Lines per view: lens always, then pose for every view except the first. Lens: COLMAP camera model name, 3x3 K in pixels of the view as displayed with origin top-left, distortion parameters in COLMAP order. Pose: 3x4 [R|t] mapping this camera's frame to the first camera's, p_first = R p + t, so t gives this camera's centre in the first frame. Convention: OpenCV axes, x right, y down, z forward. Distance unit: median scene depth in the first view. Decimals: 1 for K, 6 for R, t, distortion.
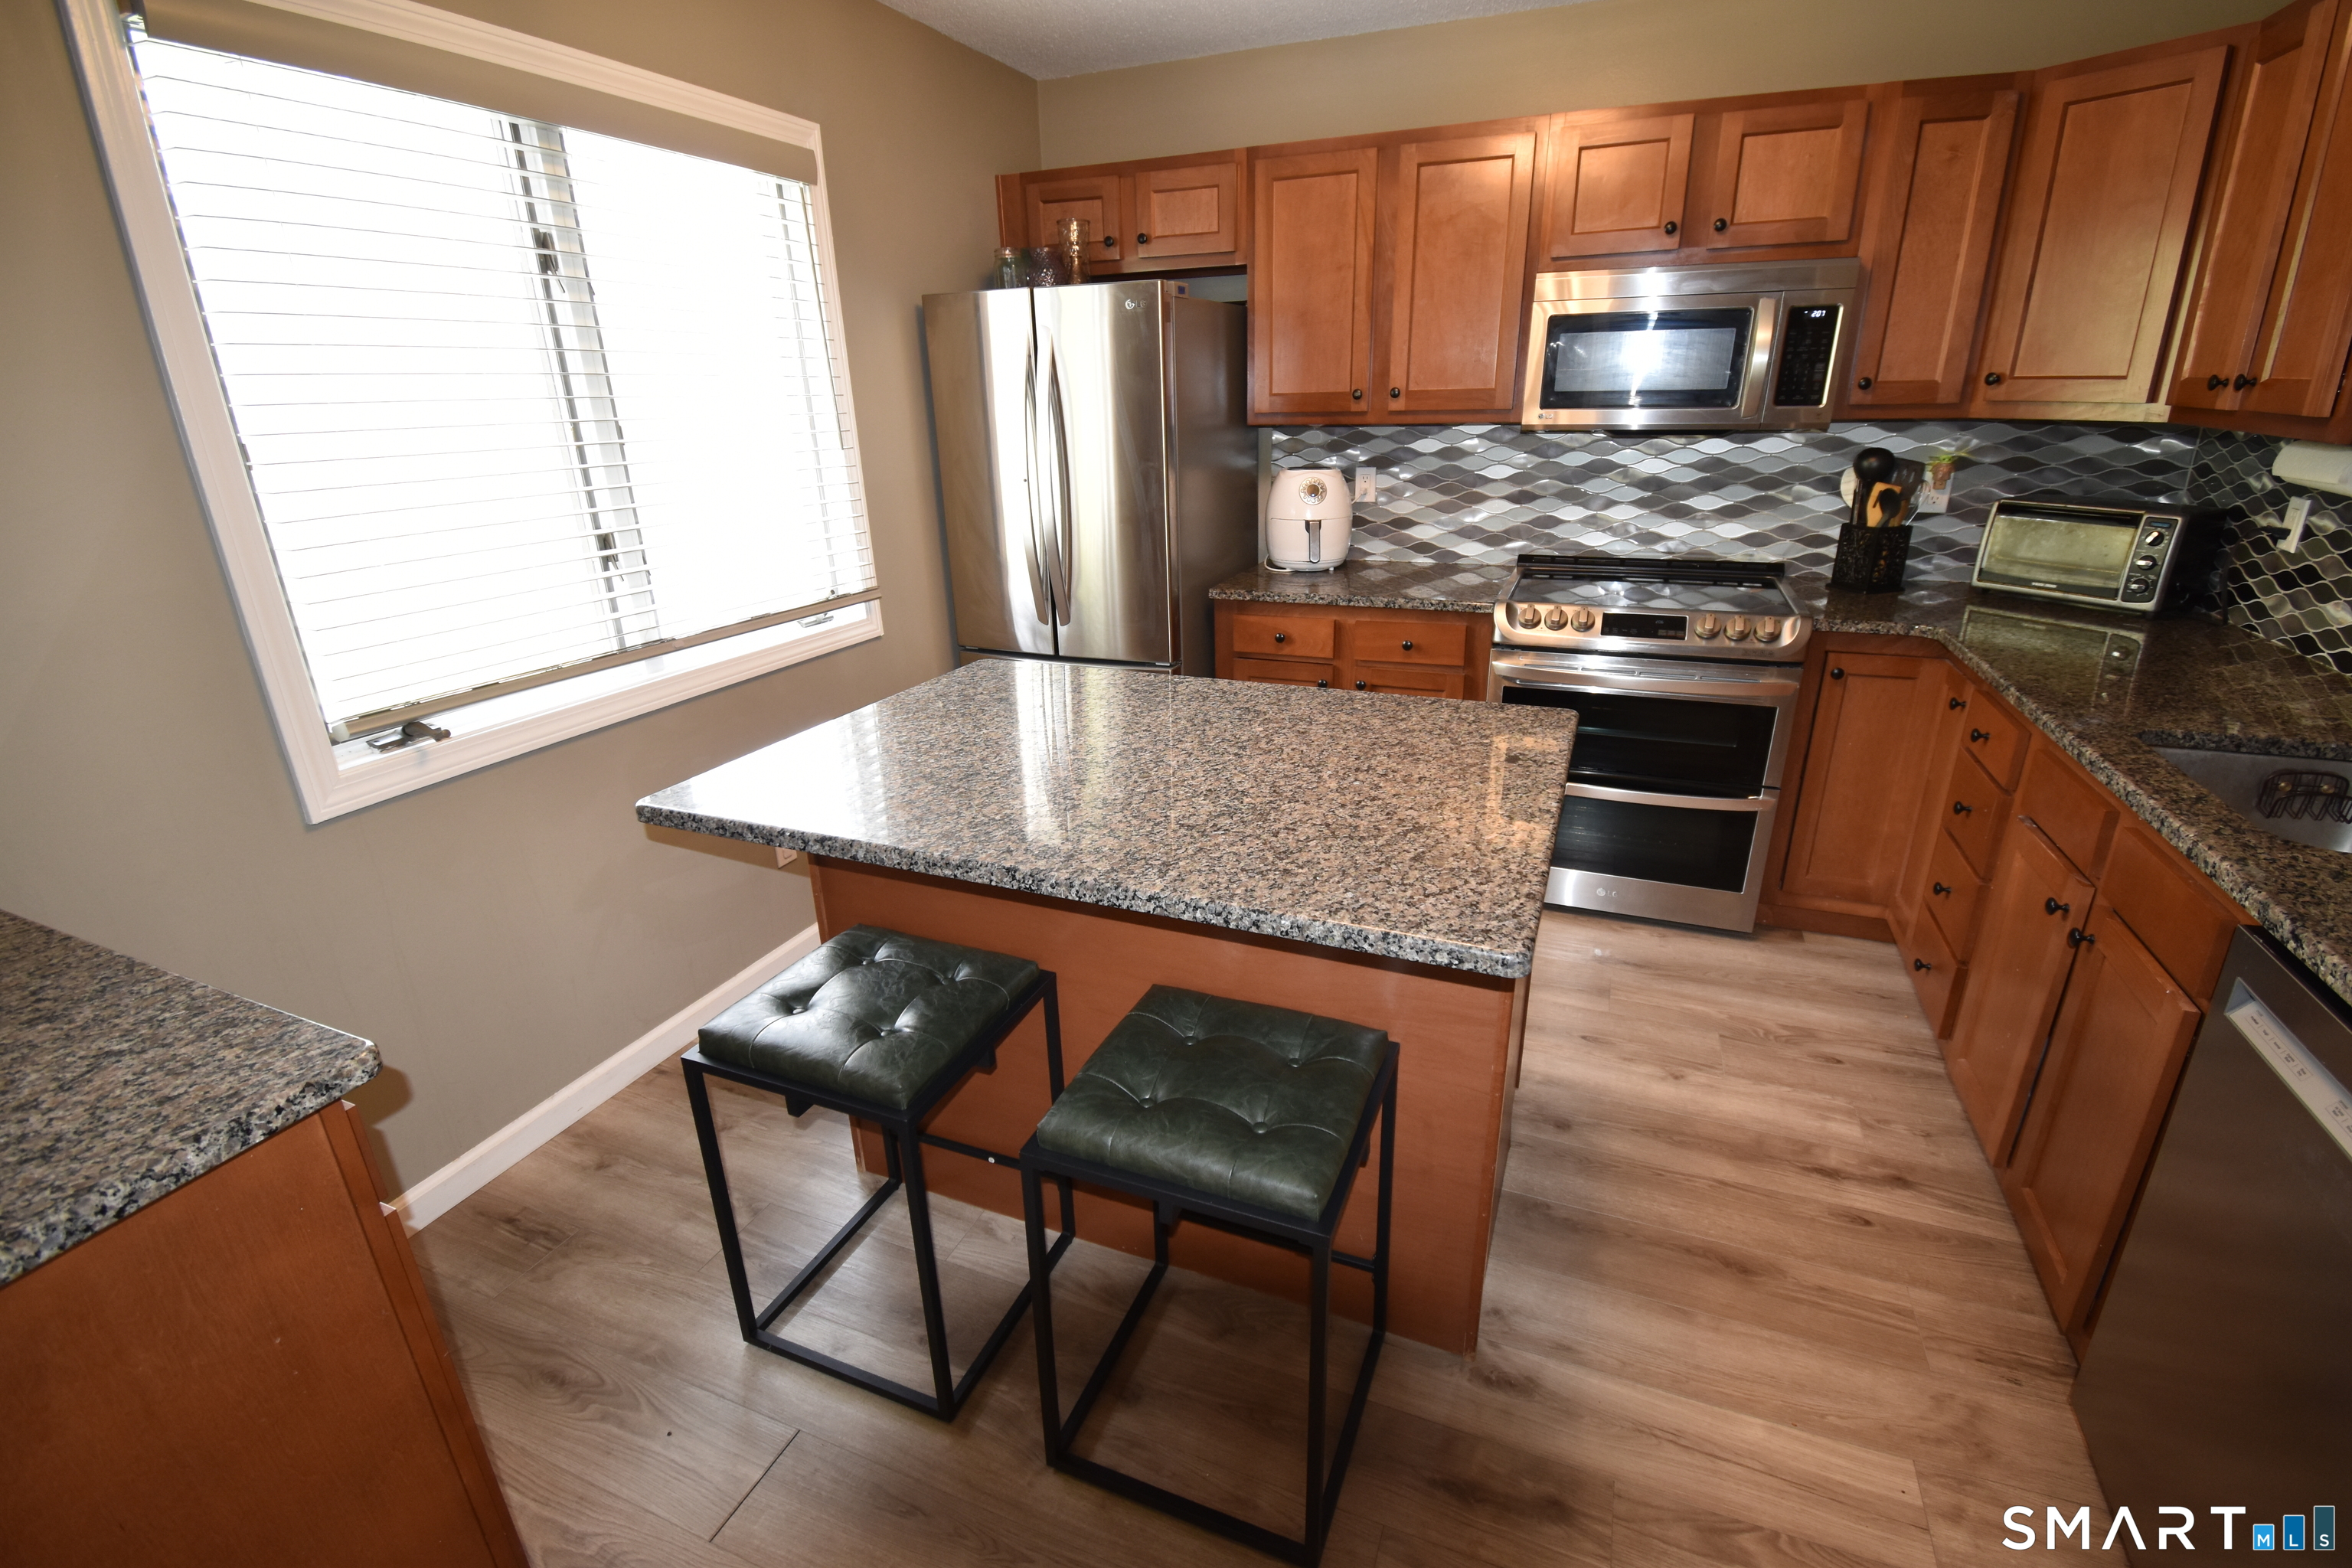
lens RADIAL K [[1042.4, 0, 1183.1], [0, 1042.4, 803.6], [0, 0, 1]] dist [-0.001347, -0.000130]
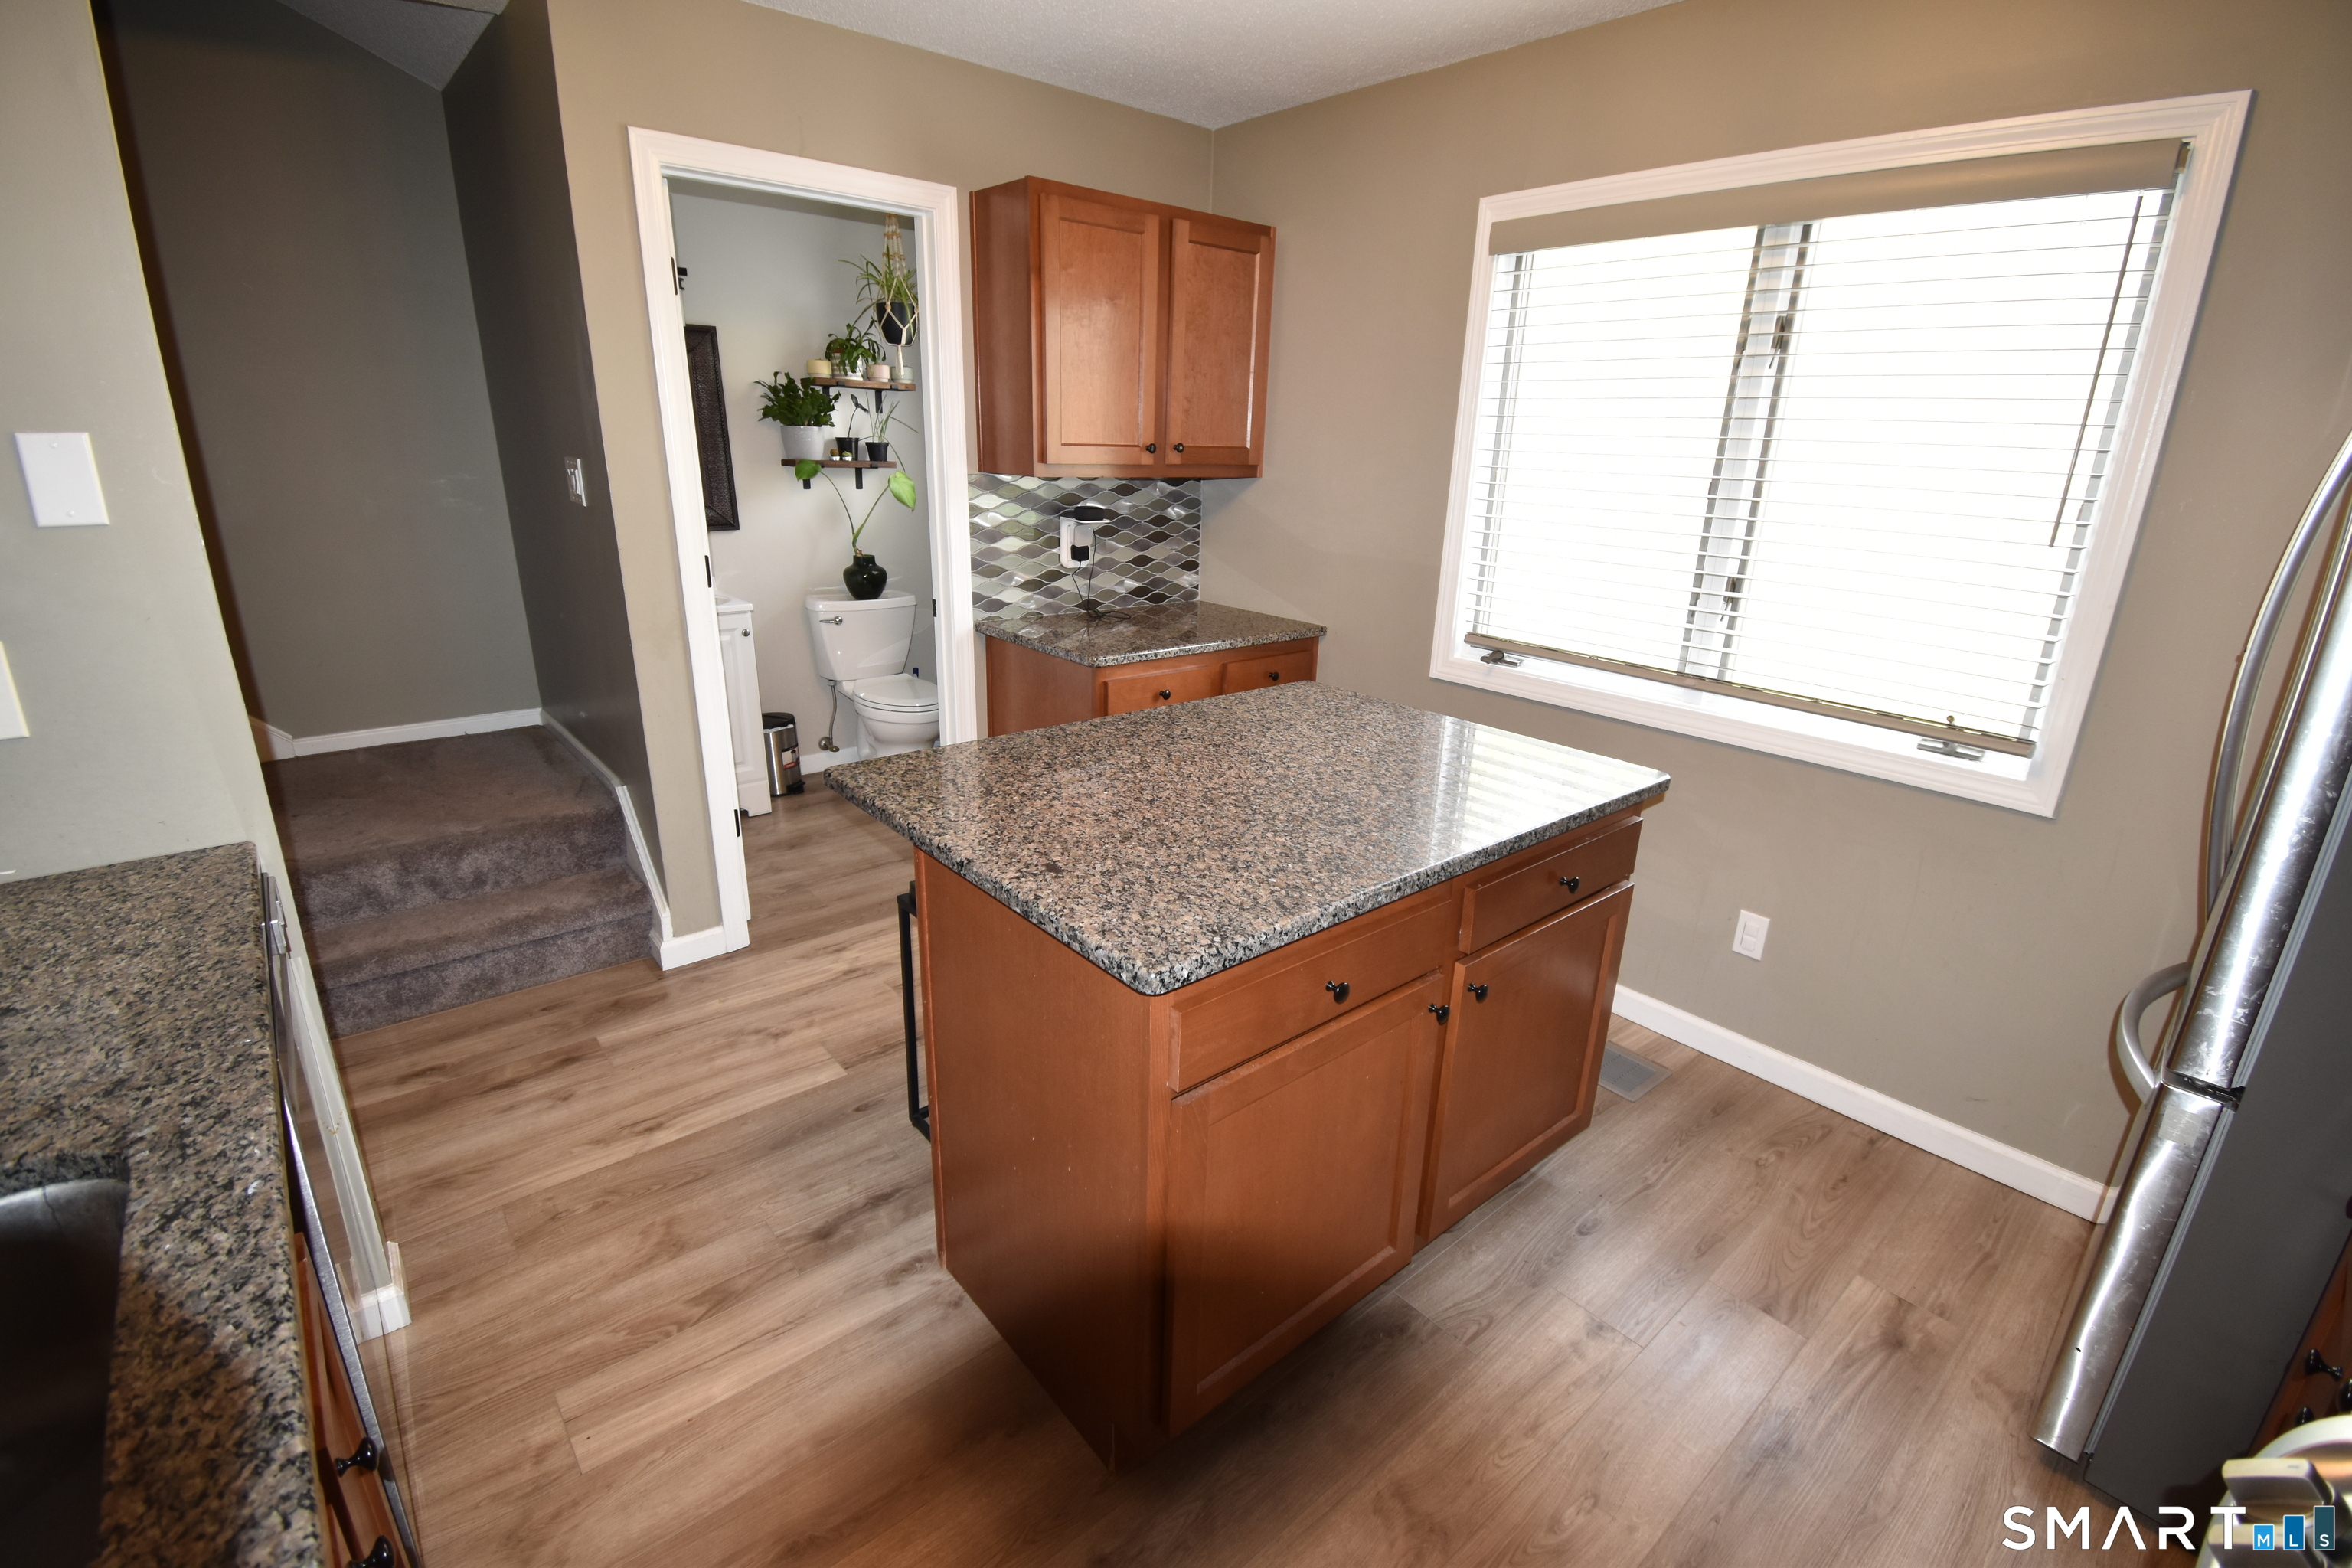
lens RADIAL K [[1024.2, 0, 1176.0], [0, 1024.2, 784.0], [0, 0, 1]] dist [-0.000939, -0.000304]
pose [[-0.464255, 0.292625, -0.835965, 0.921642], [-0.338571, 0.813530, 0.472798, -0.519854], [0.818435, 0.502533, -0.278611, 1.216673]]
